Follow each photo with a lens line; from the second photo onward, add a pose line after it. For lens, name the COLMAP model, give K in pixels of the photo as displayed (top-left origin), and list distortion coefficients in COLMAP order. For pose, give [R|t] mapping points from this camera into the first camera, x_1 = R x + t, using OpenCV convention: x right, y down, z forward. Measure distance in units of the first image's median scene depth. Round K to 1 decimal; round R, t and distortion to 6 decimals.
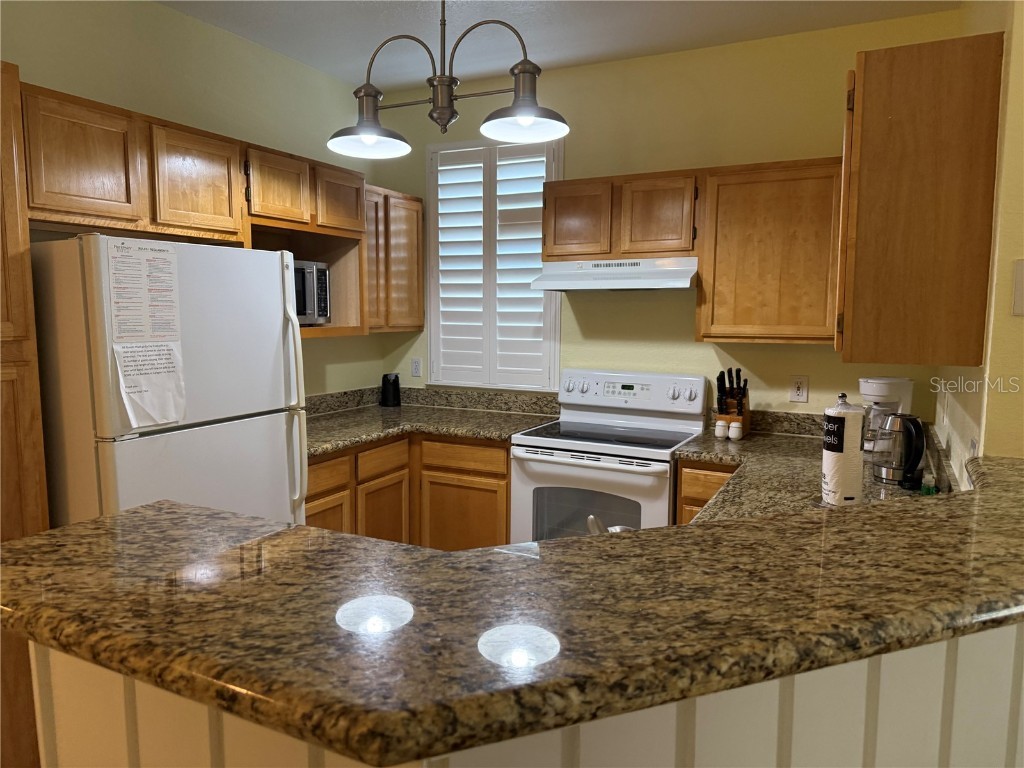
lens RADIAL K [[725.4, 0, 509.5], [0, 725.4, 392.0], [0, 0, 1]] dist [0.035222, -0.040029]
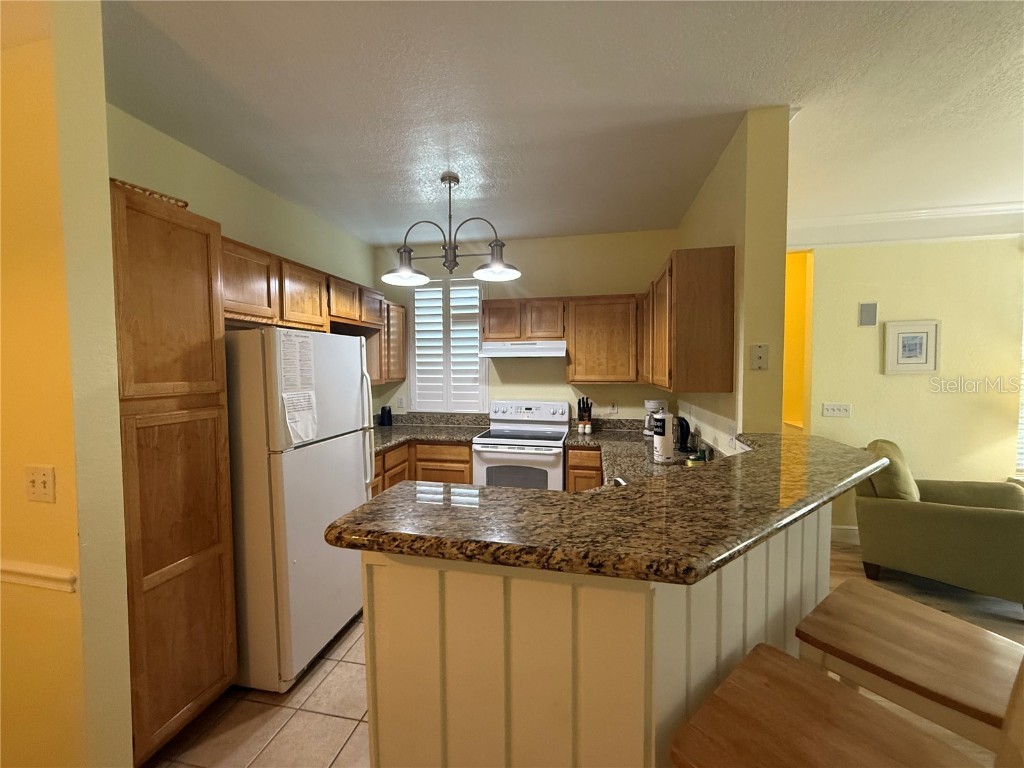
lens RADIAL K [[411.3, 0, 512.0], [0, 411.3, 379.3], [0, 0, 1]] dist [0.000906, -0.000070]
pose [[0.964764, -0.018122, 0.262491, -0.219851], [0.039666, 0.996241, -0.077012, -0.003912], [-0.260109, 0.084711, 0.961856, -0.018345]]
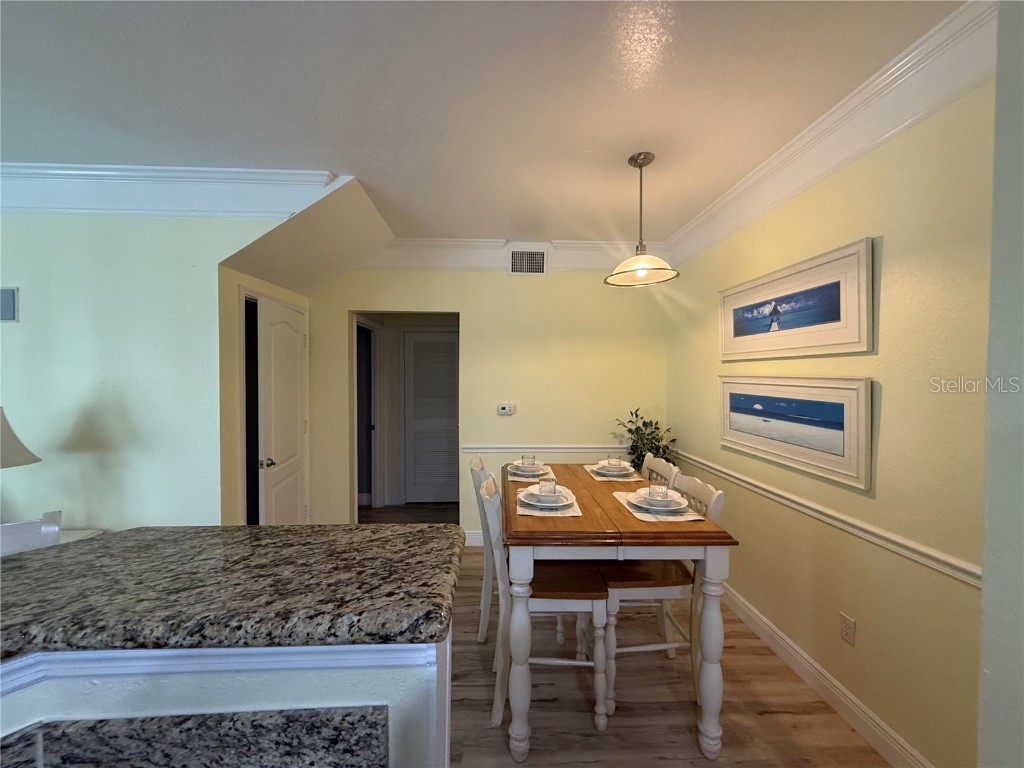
lens RADIAL K [[411.3, 0, 506.9], [0, 411.3, 380.1], [0, 0, 1]] dist [0.000906, -0.000070]
pose [[-0.880844, 0.000346, -0.473406, -0.147146], [-0.061858, 0.991342, 0.115821, -0.083430], [0.469348, 0.131304, -0.873196, 0.656417]]
